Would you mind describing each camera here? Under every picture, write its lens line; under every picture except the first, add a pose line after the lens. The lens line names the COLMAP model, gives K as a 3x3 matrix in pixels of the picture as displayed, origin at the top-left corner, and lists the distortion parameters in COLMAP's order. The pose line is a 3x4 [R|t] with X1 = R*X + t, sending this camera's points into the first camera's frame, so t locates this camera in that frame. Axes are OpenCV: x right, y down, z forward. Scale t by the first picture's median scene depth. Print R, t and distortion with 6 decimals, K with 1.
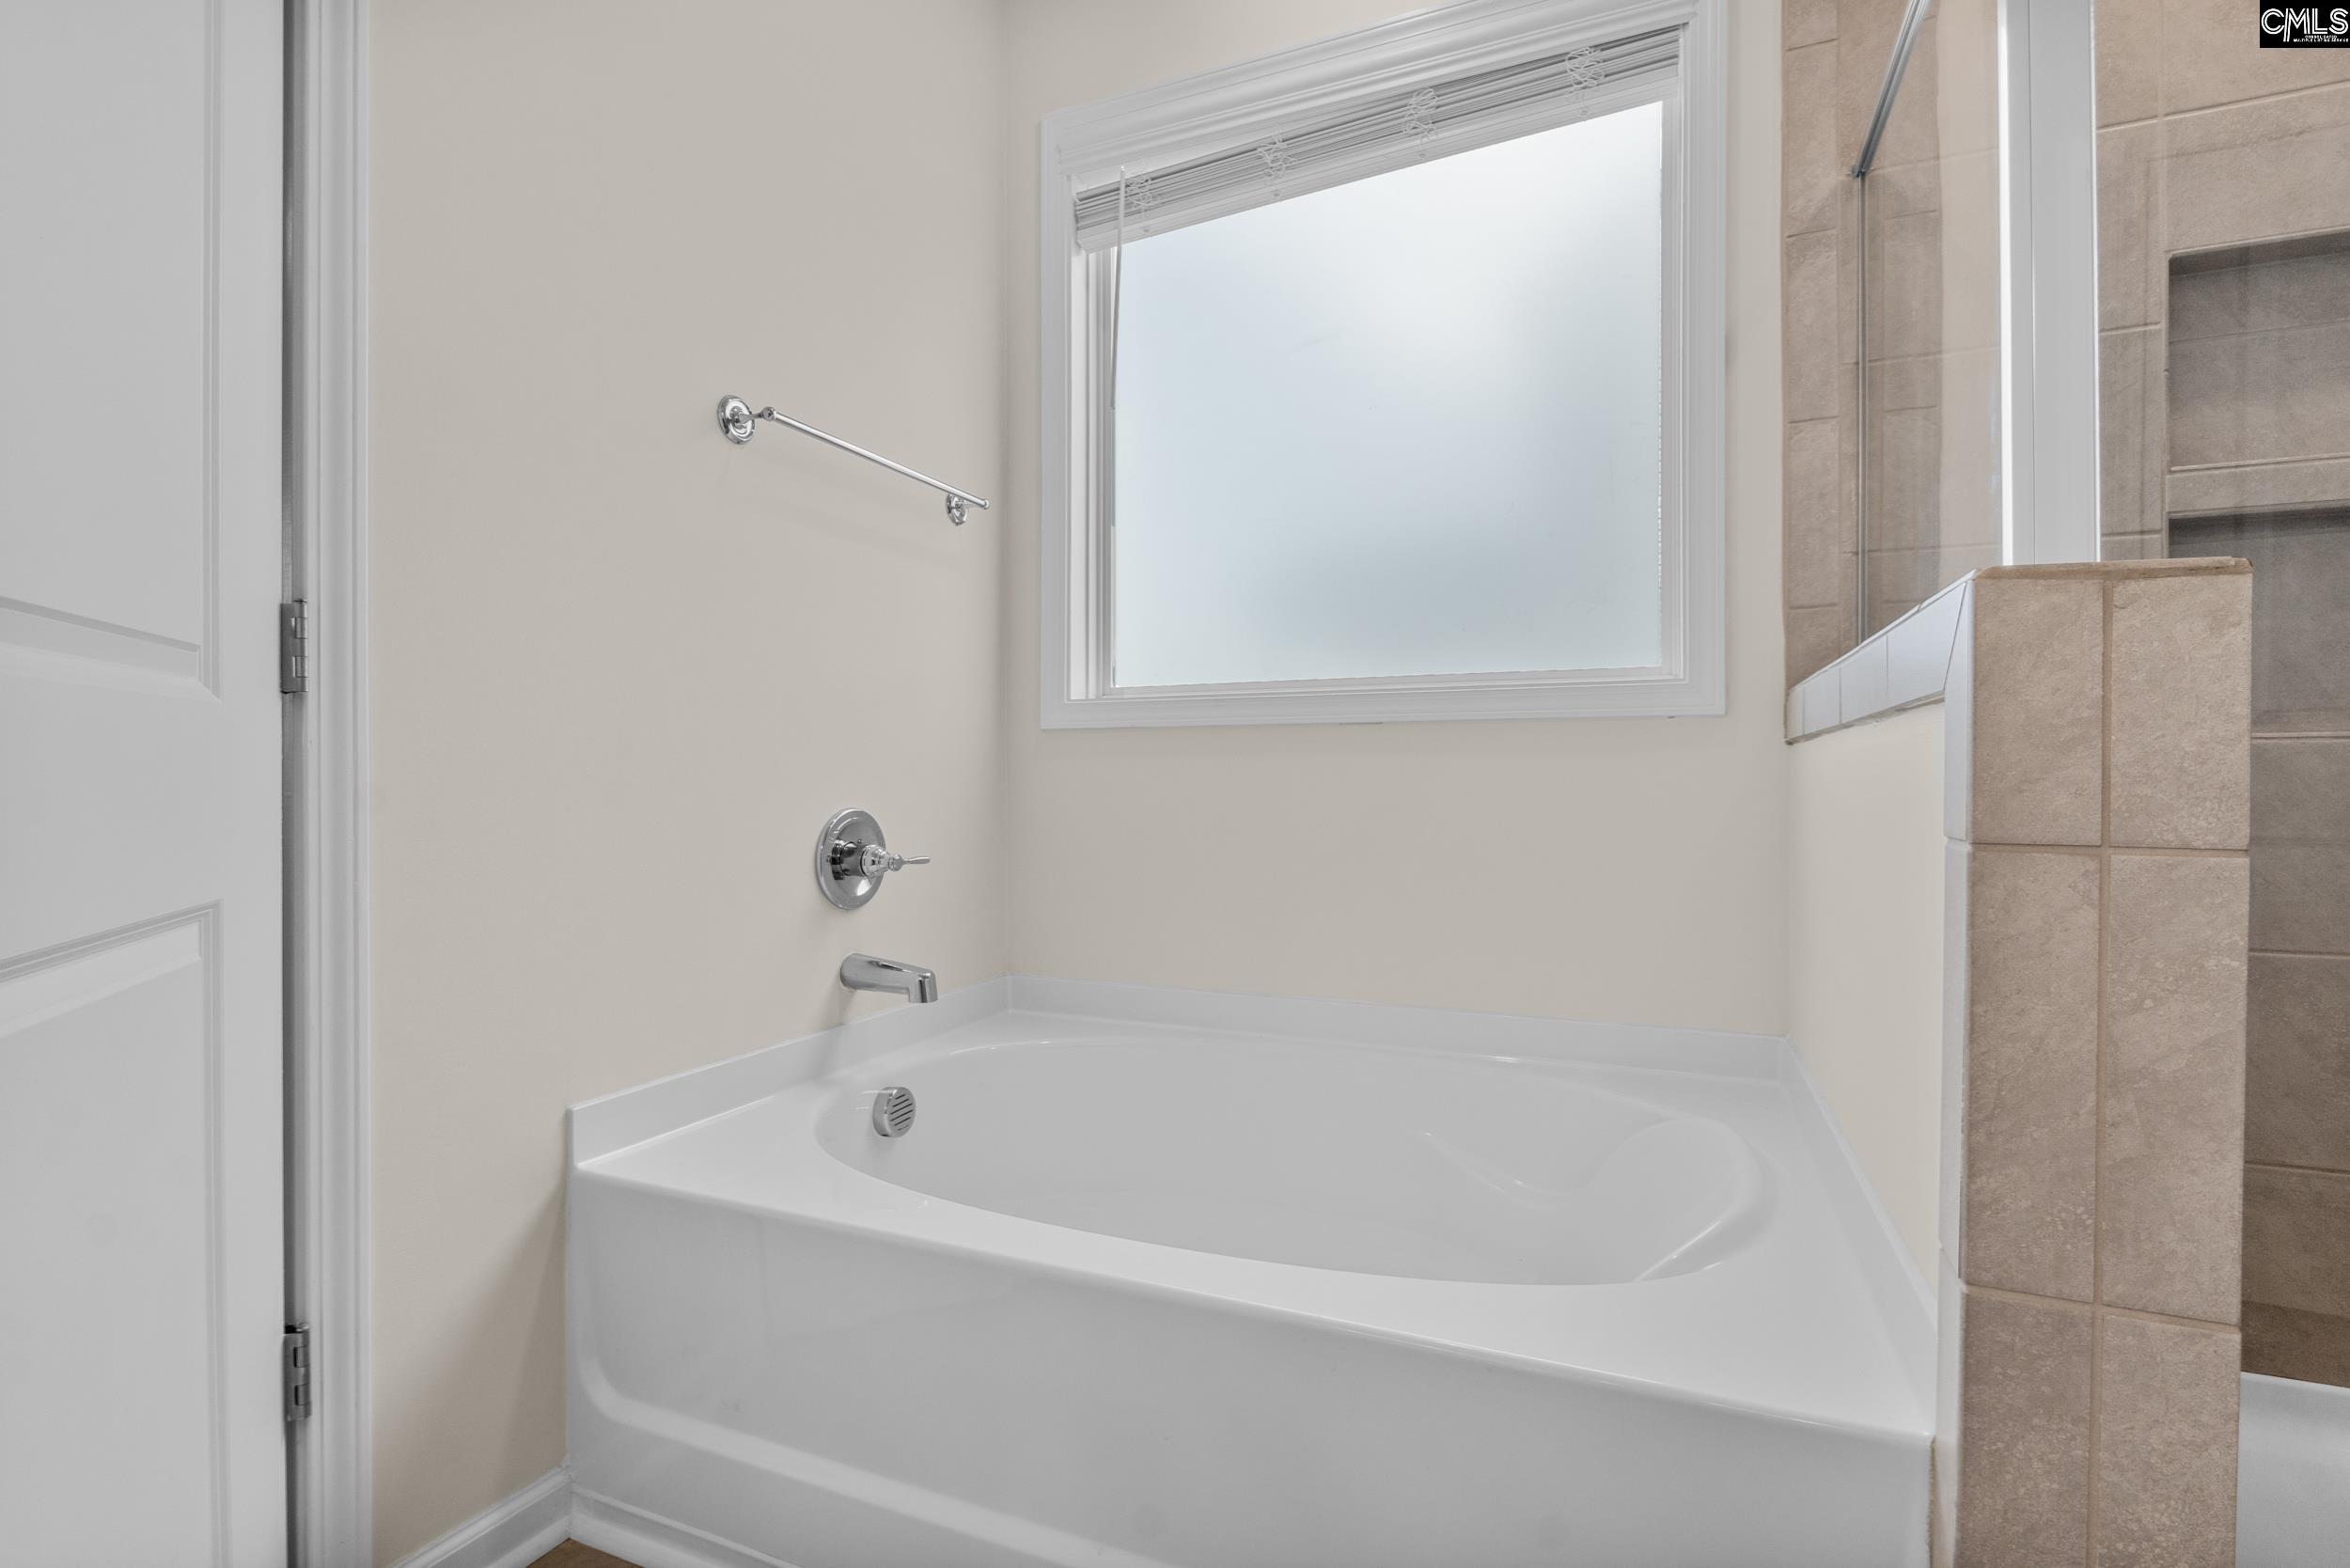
lens RADIAL K [[1085.1, 0, 1175.0], [0, 1085.1, 784.0], [0, 0, 1]] dist [-0.009992, 0.000713]
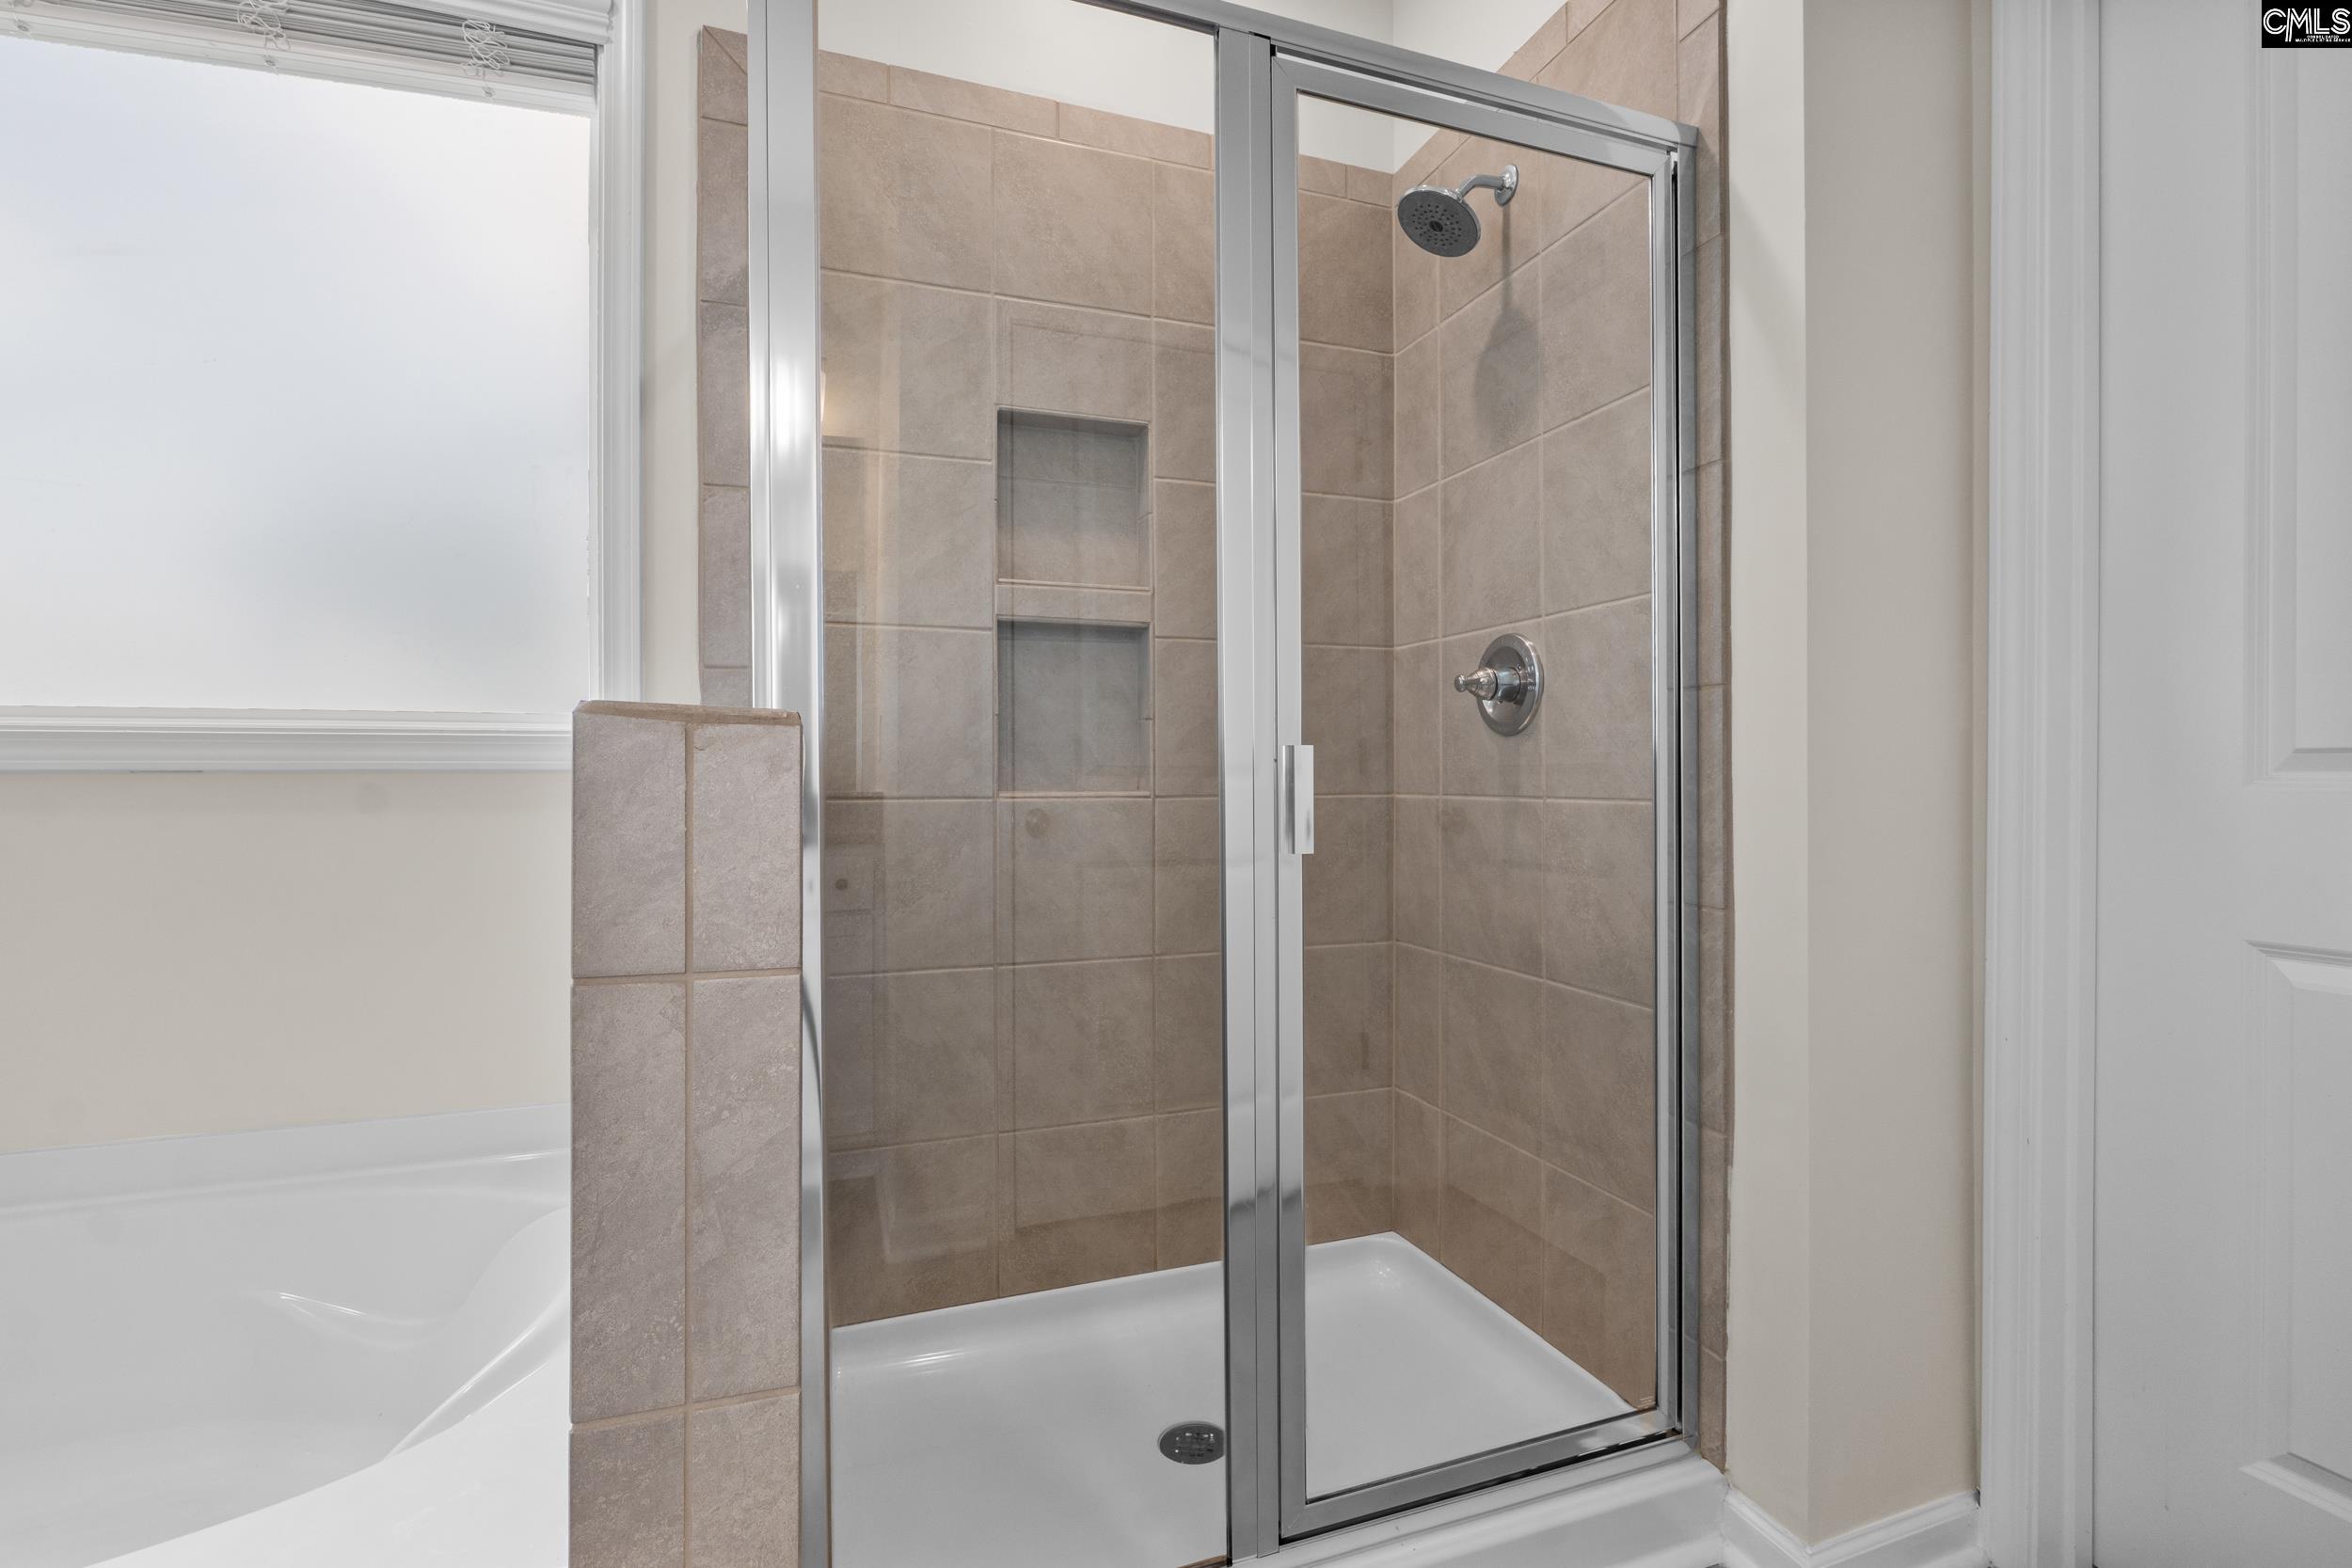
lens RADIAL K [[1081.3, 0, 1176.0], [0, 1081.3, 784.0], [0, 0, 1]] dist [-0.006522, 0.000659]
pose [[0.728099, -0.004963, 0.685454, 0.479772], [0.005825, 0.999982, 0.001054, -0.125760], [-0.685447, 0.003226, 0.728115, -0.105642]]
